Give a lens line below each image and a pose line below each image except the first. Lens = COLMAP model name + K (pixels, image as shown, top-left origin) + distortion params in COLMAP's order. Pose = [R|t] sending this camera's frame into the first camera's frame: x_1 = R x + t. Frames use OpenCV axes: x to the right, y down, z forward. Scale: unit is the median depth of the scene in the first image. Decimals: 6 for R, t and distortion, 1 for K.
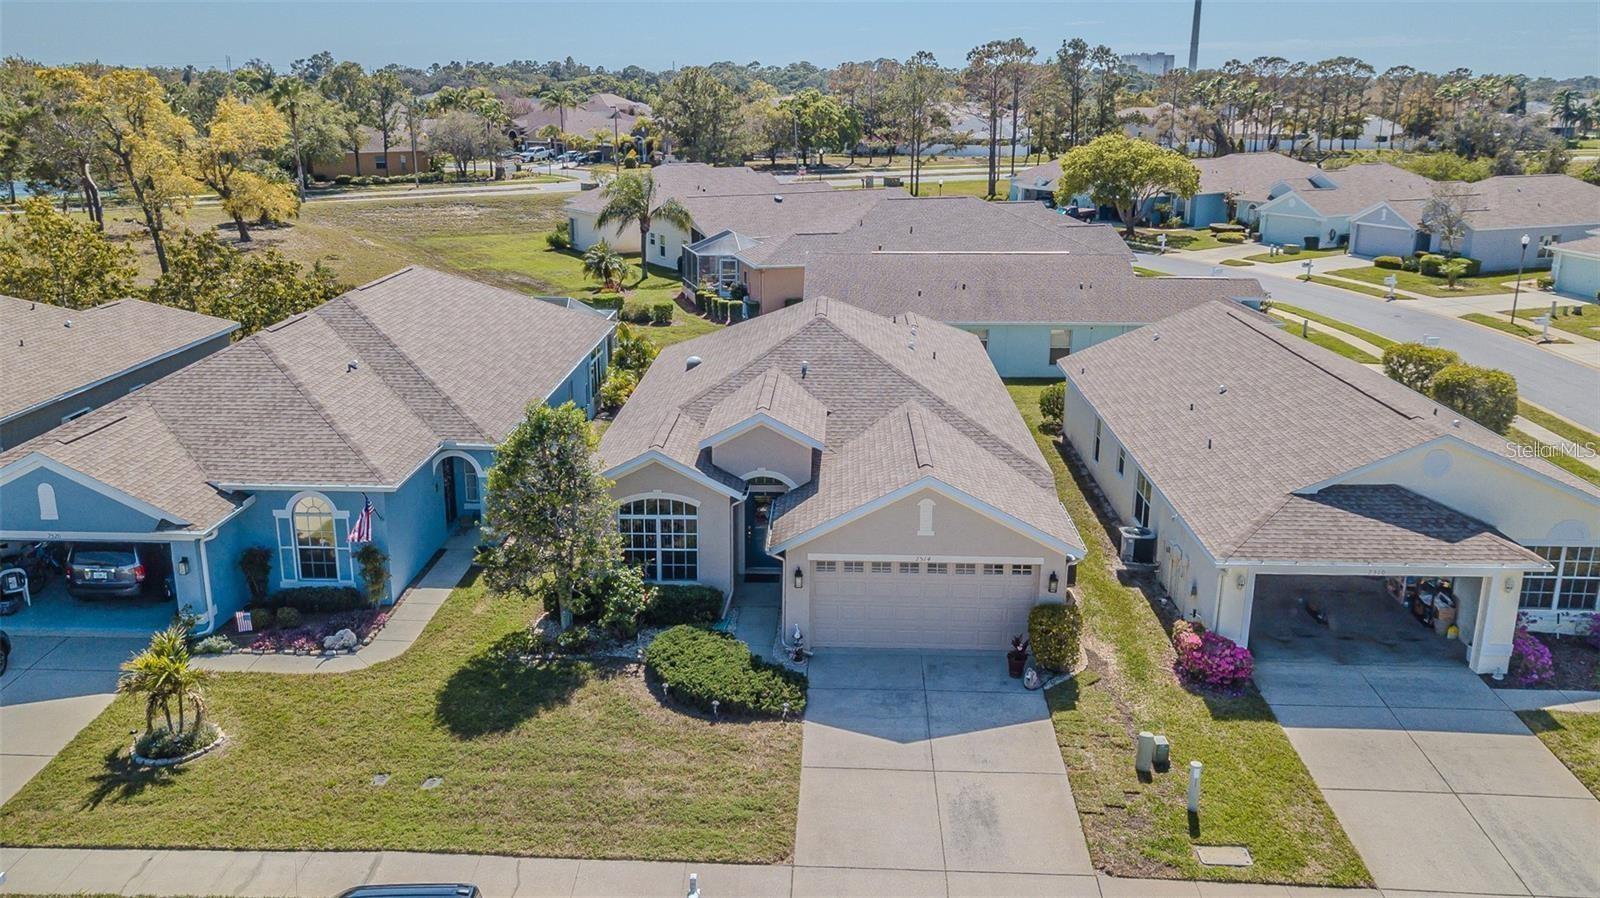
lens RADIAL K [[1244.8, 0, 800.0], [0, 1244.8, 449.0], [0, 0, 1]] dist [0.040786, -0.001090]
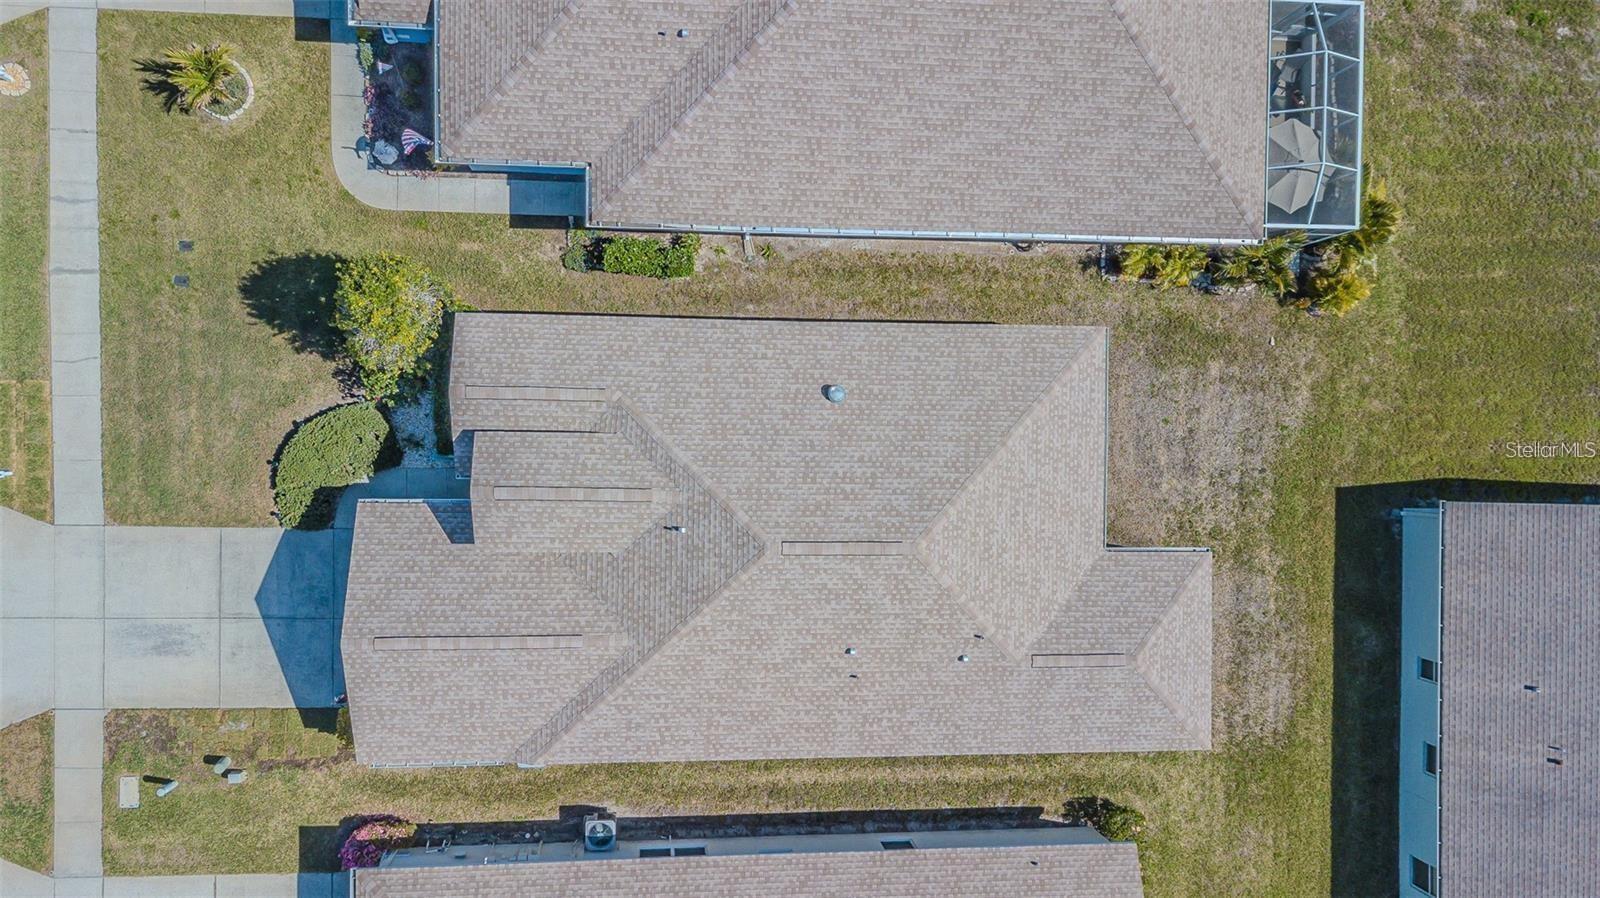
lens RADIAL K [[1244.8, 0, 800.0], [0, 1244.8, 449.0], [0, 0, 1]] dist [0.040786, -0.001090]
pose [[0.020375, 0.999564, 0.021355, -0.098704], [-0.409592, -0.011140, 0.912201, -1.241030], [0.912041, -0.027333, 0.409187, 0.933177]]
